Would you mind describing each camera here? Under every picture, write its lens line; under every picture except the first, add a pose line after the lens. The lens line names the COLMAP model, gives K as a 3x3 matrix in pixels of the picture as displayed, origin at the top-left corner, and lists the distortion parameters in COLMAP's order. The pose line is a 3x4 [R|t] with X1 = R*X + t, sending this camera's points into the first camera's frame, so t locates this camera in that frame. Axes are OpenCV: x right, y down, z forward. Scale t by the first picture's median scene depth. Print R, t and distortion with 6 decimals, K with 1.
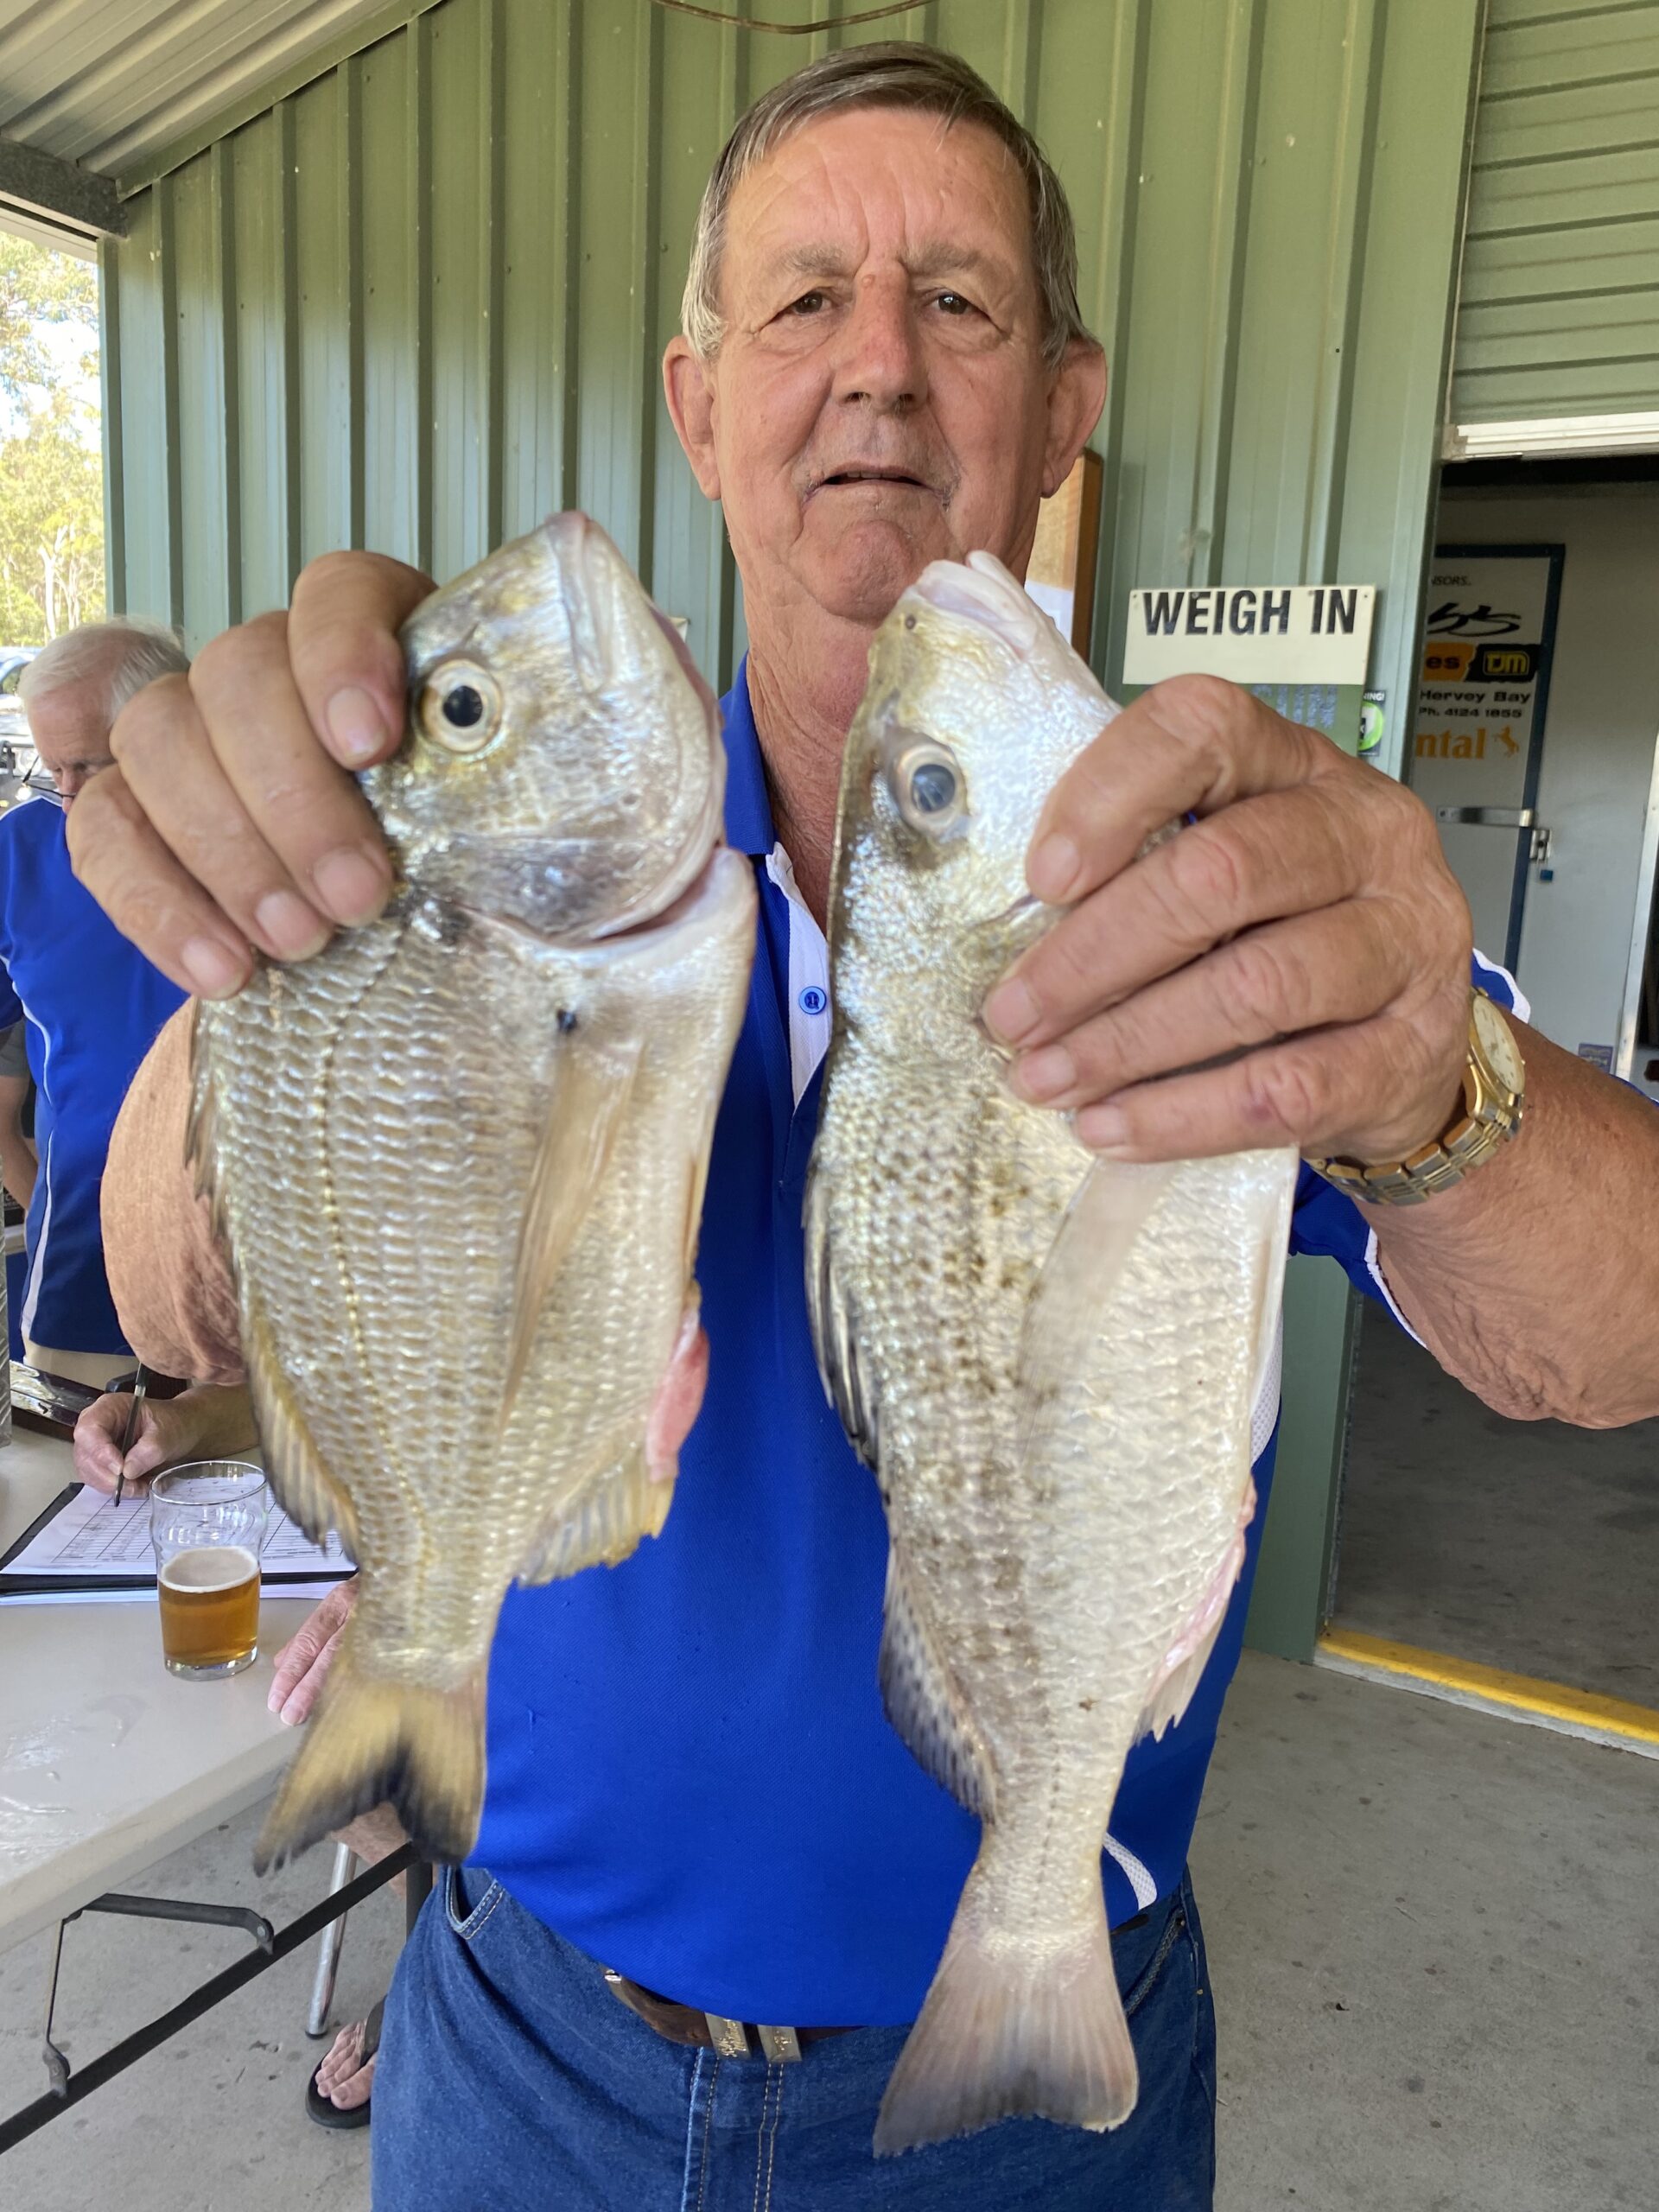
lens RADIAL K [[1681.5, 0, 826.5], [0, 1681.5, 1114.7], [0, 0, 1]] dist [0.017323, 0.002432]
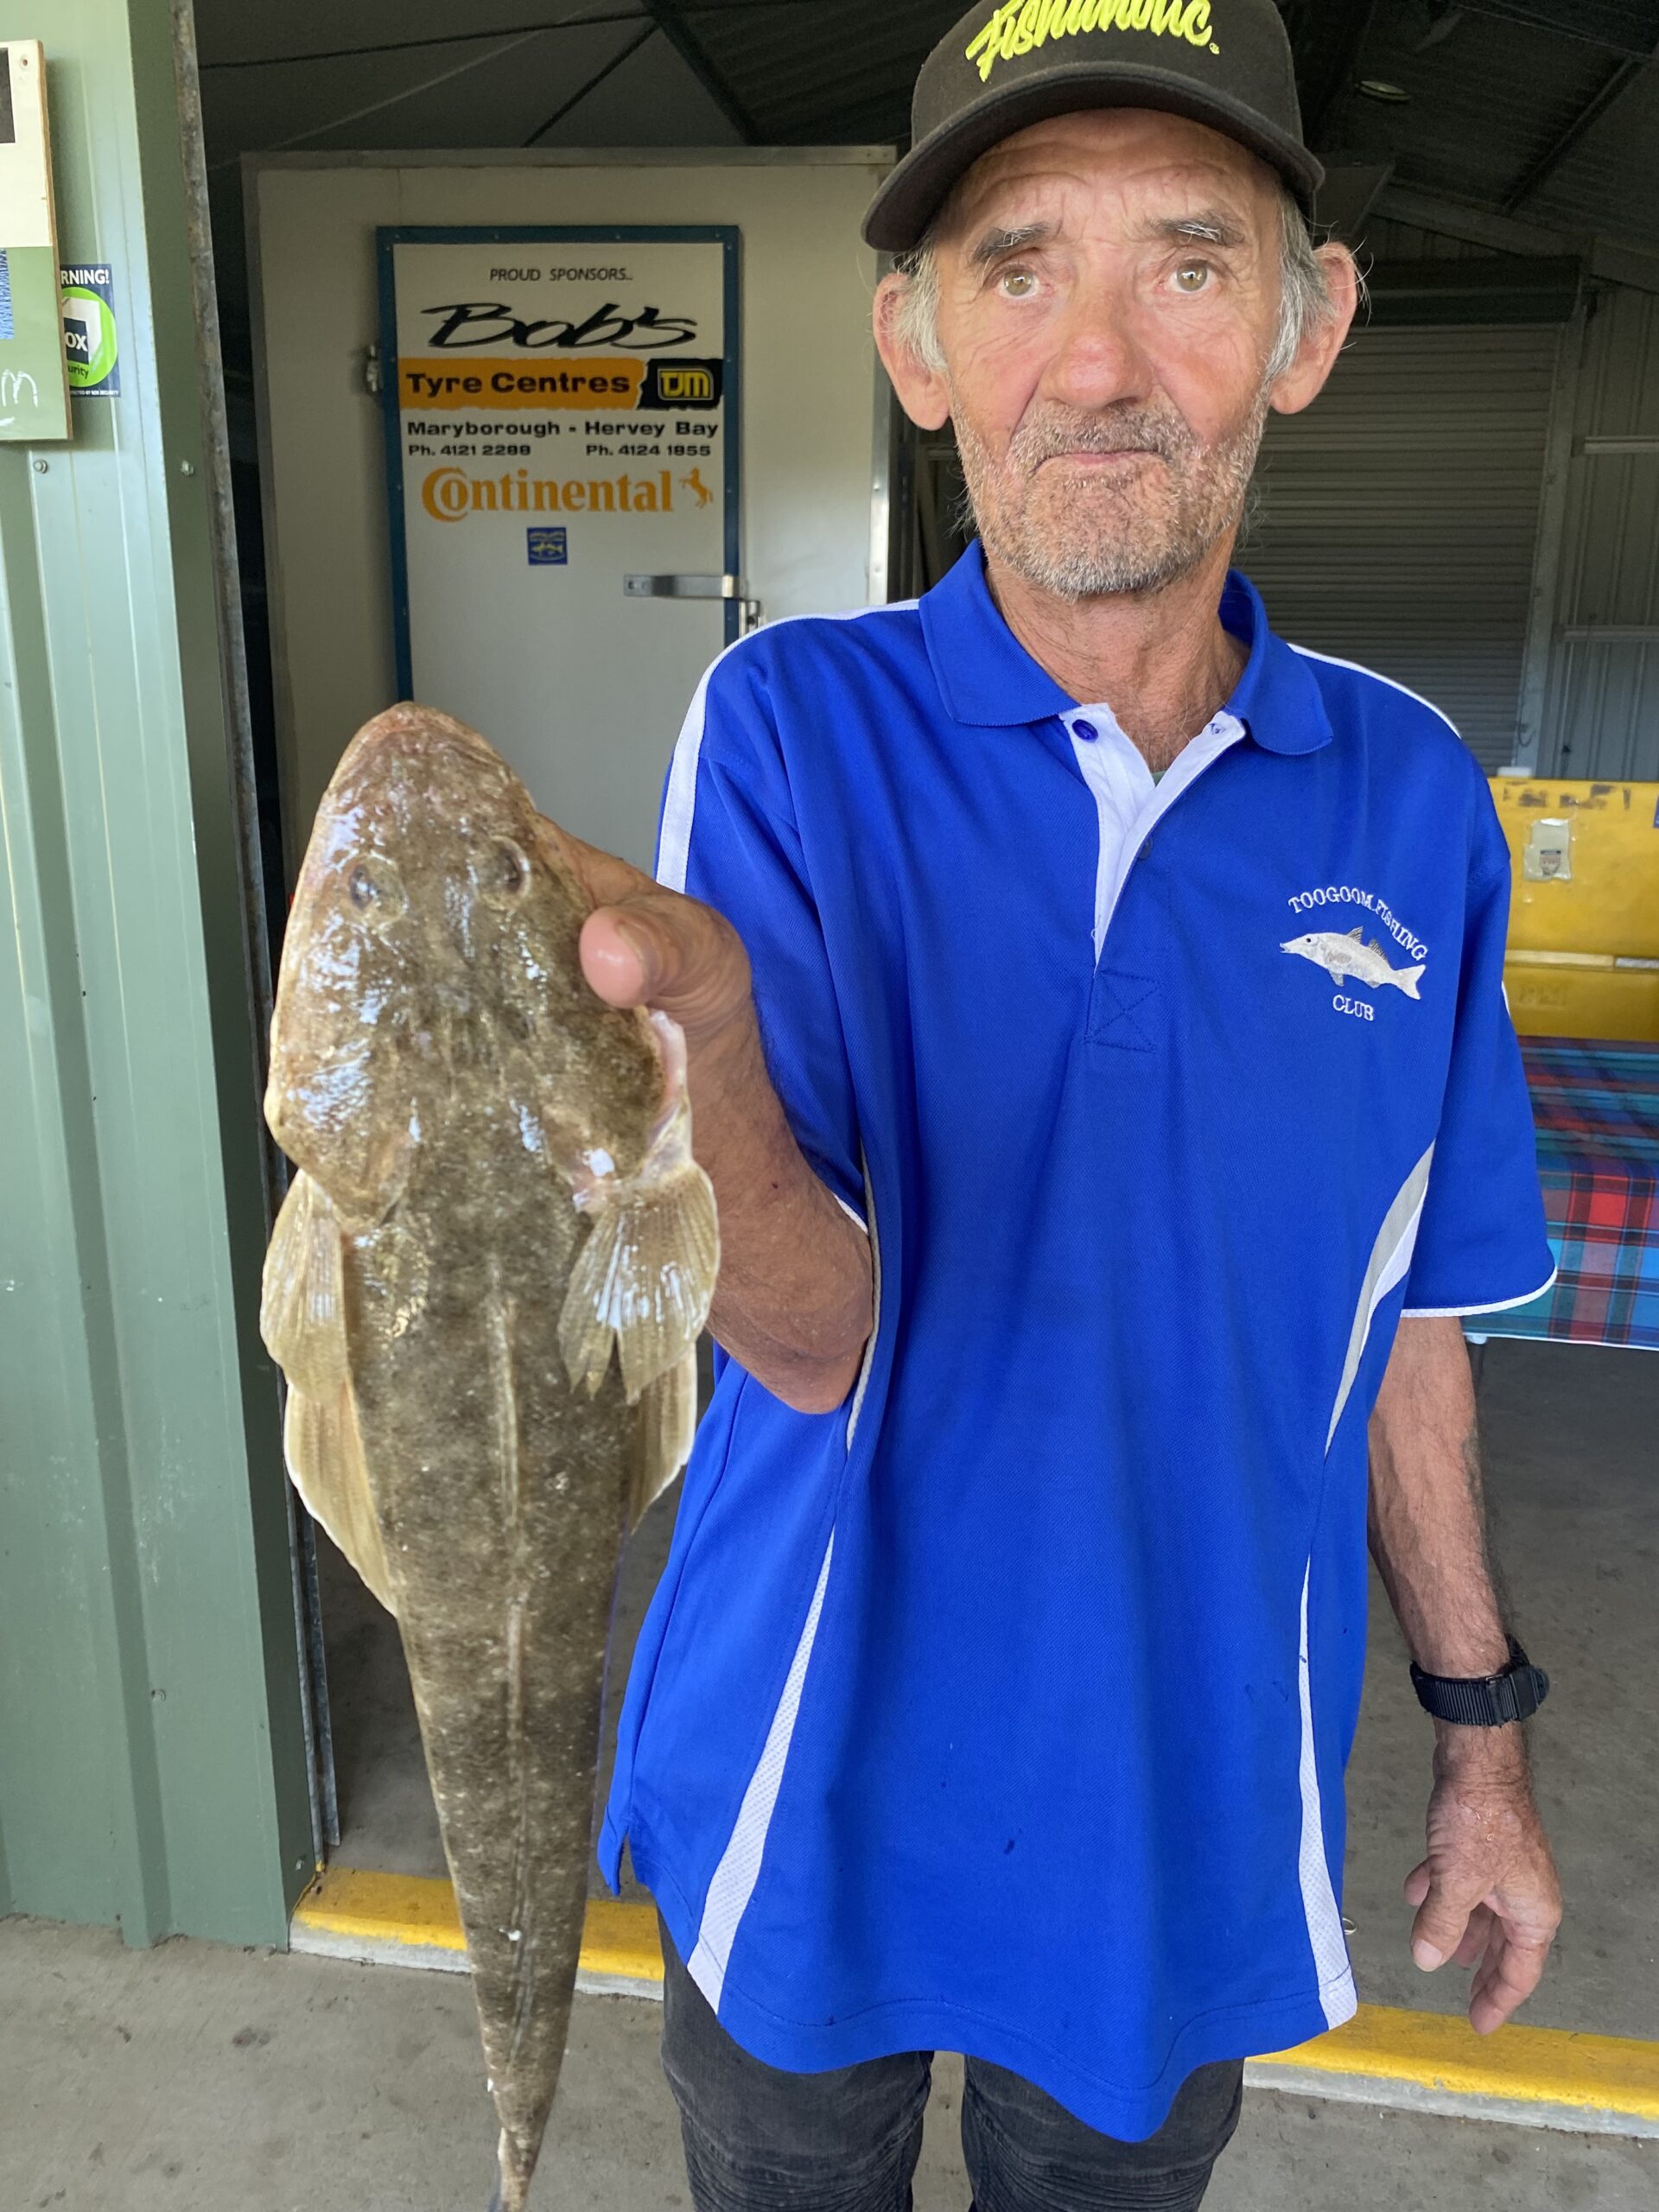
lens RADIAL K [[1681.5, 0, 834.0], [0, 1681.5, 1098.5], [0, 0, 1]] dist [0.017323, 0.002432]
pose [[0.944231, -0.124773, 0.304729, 0.189147], [0.098055, 0.989989, 0.101524, -0.013346], [-0.314345, -0.065982, 0.947013, 0.219387]]
